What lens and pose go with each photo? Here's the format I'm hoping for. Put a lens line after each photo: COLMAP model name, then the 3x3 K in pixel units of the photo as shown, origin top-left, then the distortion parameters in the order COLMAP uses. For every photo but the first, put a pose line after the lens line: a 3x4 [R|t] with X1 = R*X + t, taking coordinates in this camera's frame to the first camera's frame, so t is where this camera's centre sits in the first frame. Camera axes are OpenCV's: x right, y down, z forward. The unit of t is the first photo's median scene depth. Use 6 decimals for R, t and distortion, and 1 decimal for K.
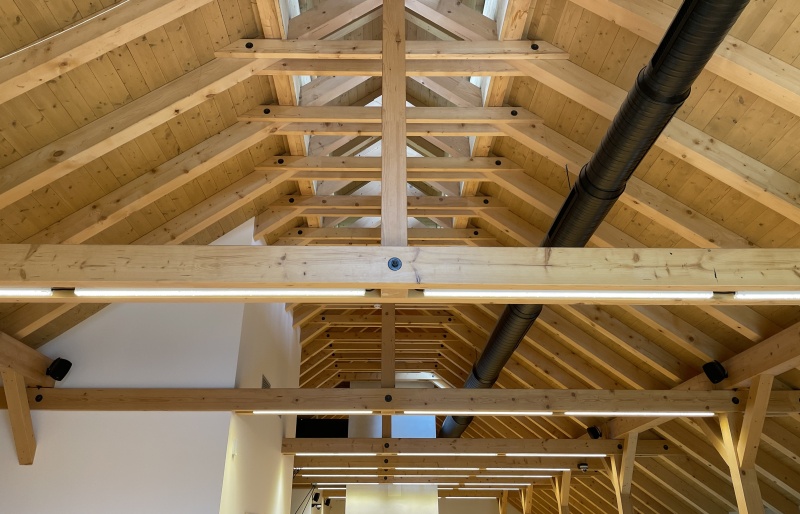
lens RADIAL K [[634.4, 0, 401.4], [0, 634.4, 208.4], [0, 0, 1]] dist [0.103823, -0.206663]
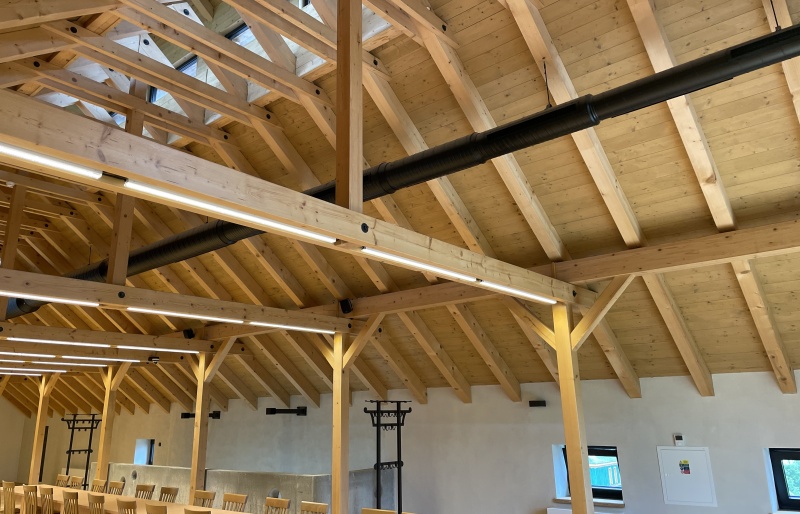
lens RADIAL K [[604.7, 0, 400.0], [0, 604.7, 245.8], [0, 0, 1]] dist [0.091232, -0.129707]
pose [[0.645505, 0.190060, 0.739730, -0.486383], [-0.332151, 0.942014, 0.047809, 0.018515], [-0.687749, -0.276563, 0.671204, 0.024190]]
